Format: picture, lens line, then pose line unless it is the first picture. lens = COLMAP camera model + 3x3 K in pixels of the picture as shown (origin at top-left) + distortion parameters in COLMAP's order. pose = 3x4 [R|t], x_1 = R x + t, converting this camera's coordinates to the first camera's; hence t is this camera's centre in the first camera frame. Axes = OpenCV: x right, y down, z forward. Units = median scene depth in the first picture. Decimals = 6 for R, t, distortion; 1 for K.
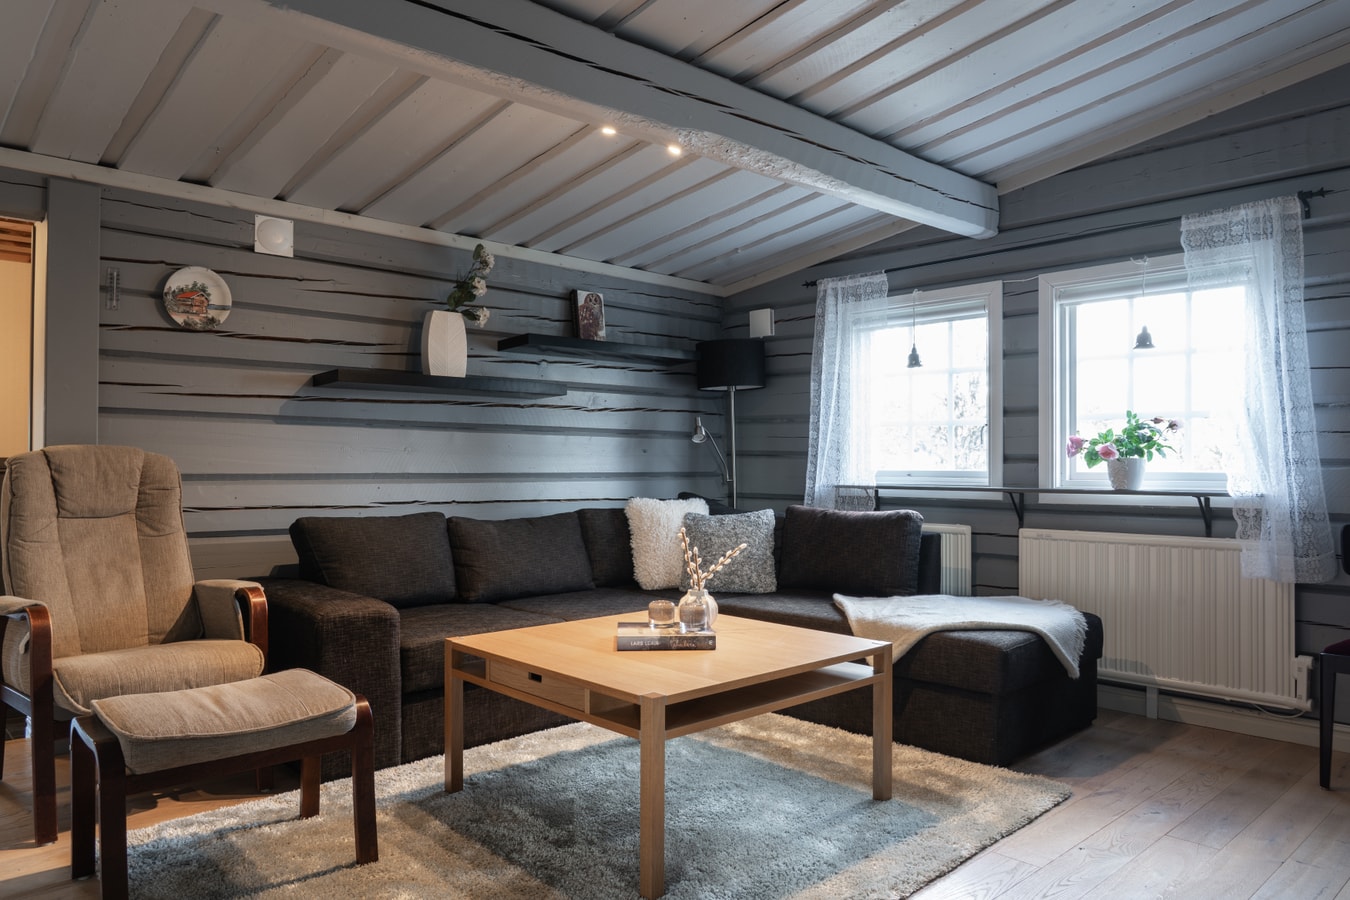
lens RADIAL K [[909.3, 0, 682.7], [0, 909.3, 455.5], [0, 0, 1]] dist [-0.027248, 0.011297]
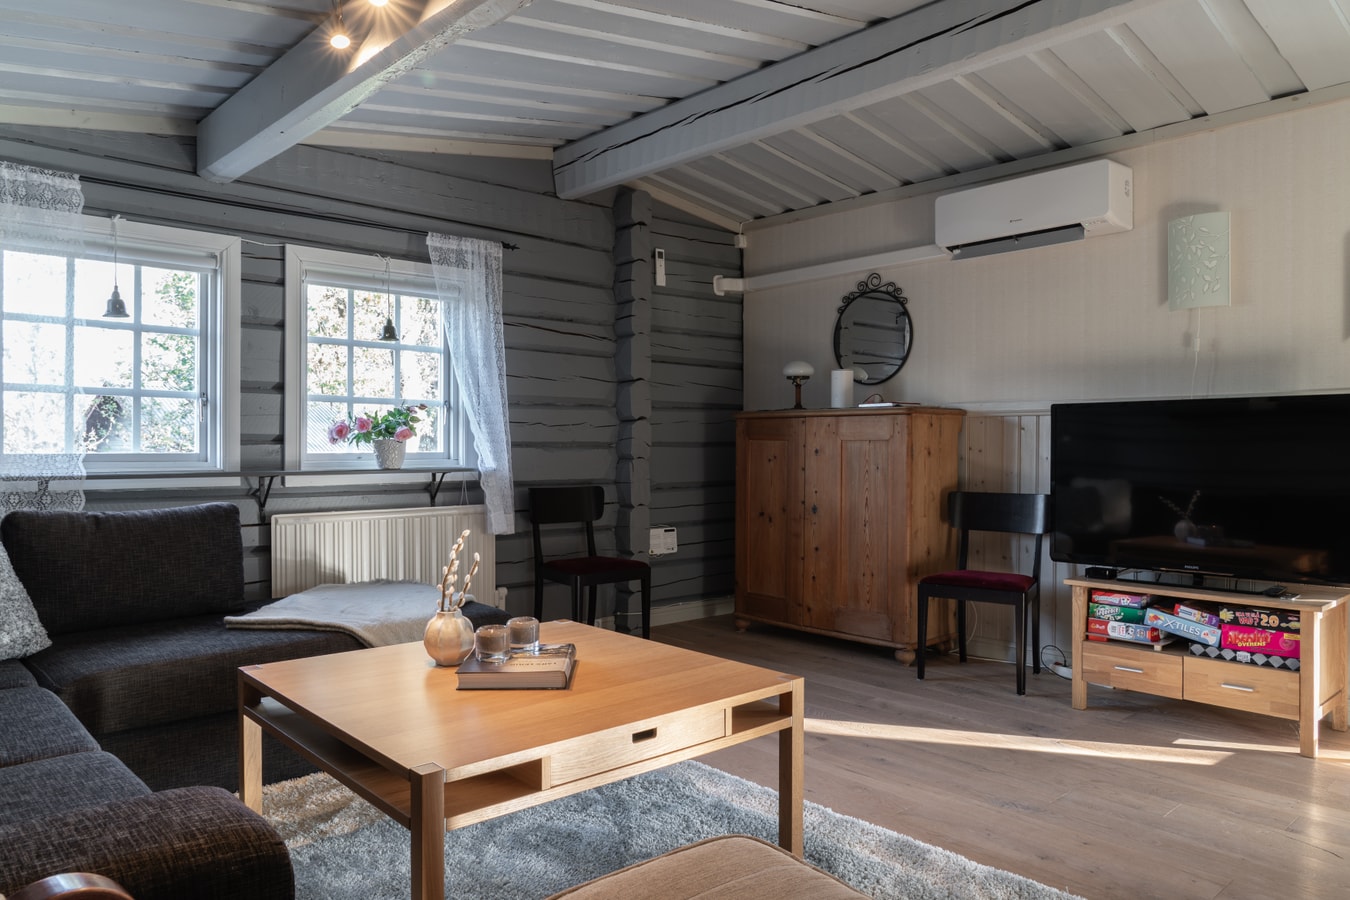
lens RADIAL K [[909.3, 0, 682.8], [0, 909.3, 454.9], [0, 0, 1]] dist [-0.027248, 0.011297]
pose [[0.025928, -0.009707, 0.999617, -0.608656], [-0.008073, 0.999918, 0.009920, 0.007445], [-0.999631, -0.008327, 0.025847, 0.638621]]
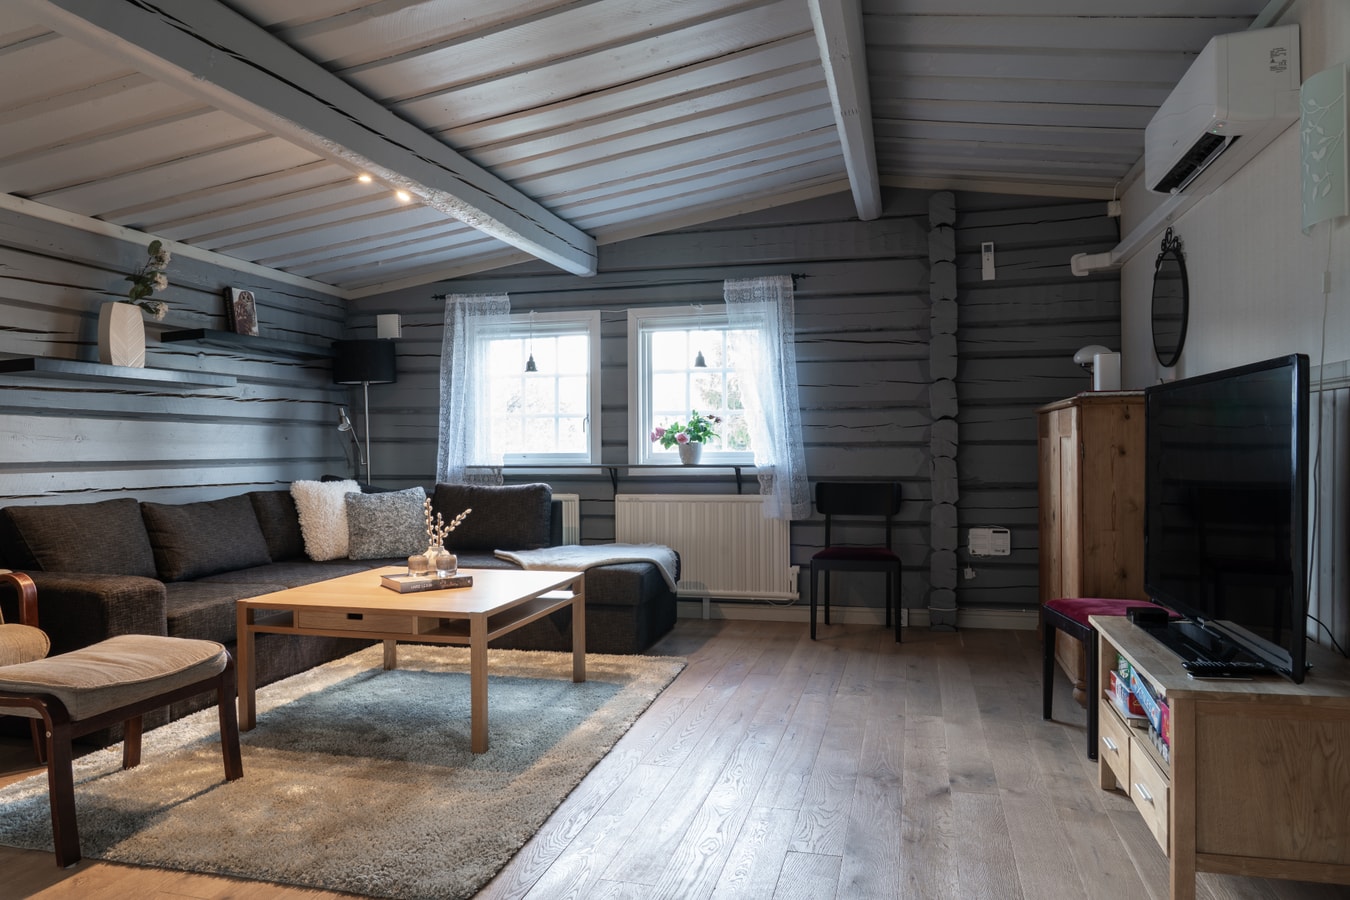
lens RADIAL K [[909.3, 0, 661.7], [0, 909.3, 454.8], [0, 0, 1]] dist [-0.027248, 0.011297]
pose [[0.847369, -0.012901, 0.530847, -0.334461], [0.004383, 0.999841, 0.017302, -0.002821], [-0.530986, -0.012334, 0.847291, -0.219826]]
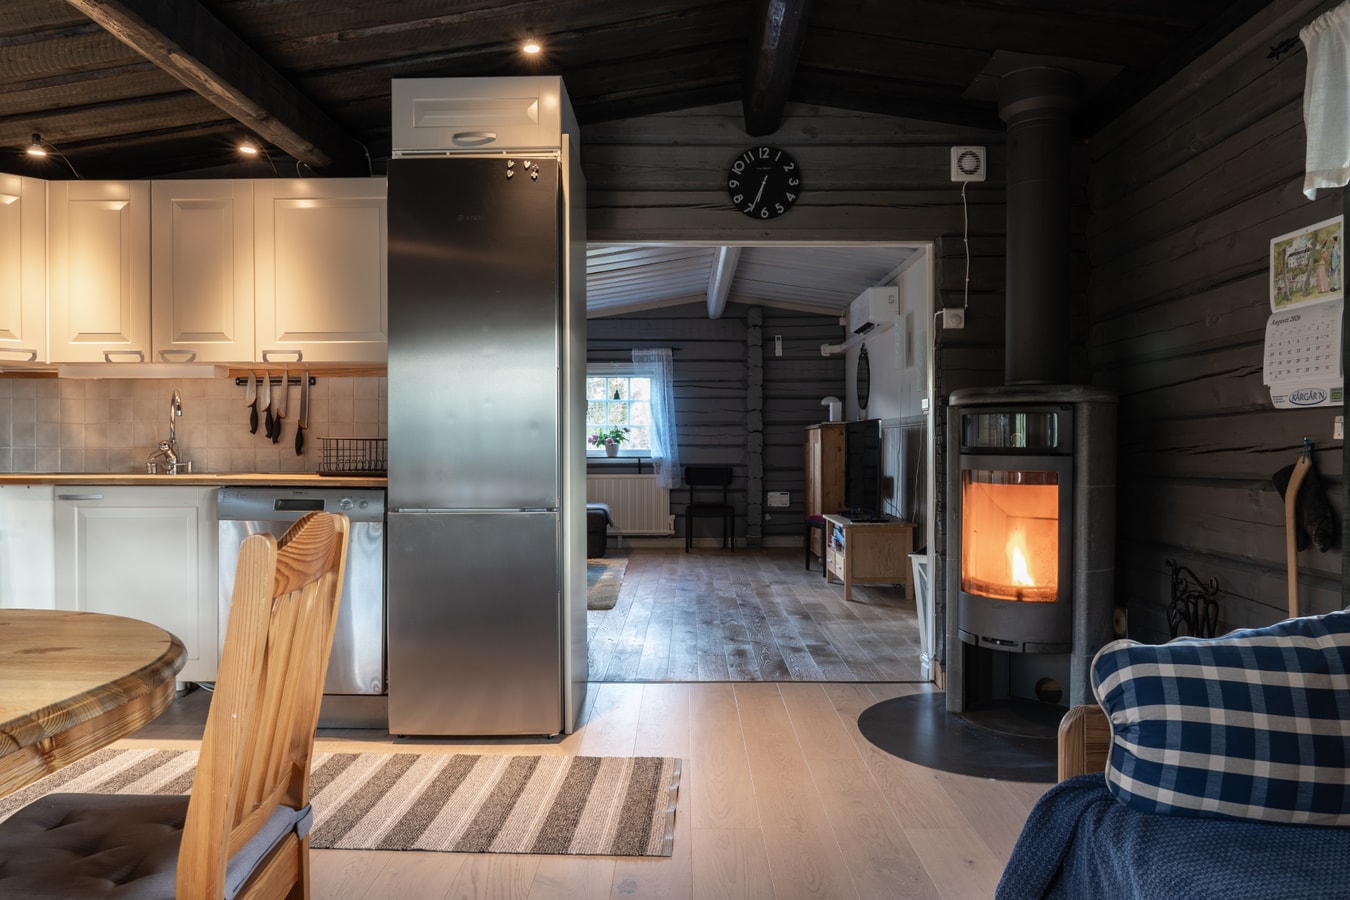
lens RADIAL K [[909.3, 0, 668.0], [0, 909.3, 452.7], [0, 0, 1]] dist [-0.027248, 0.011297]
pose [[0.692037, -0.005637, 0.721840, -1.236582], [-0.005204, 0.999905, 0.012797, -0.005122], [-0.721843, -0.012613, 0.691941, -0.856544]]
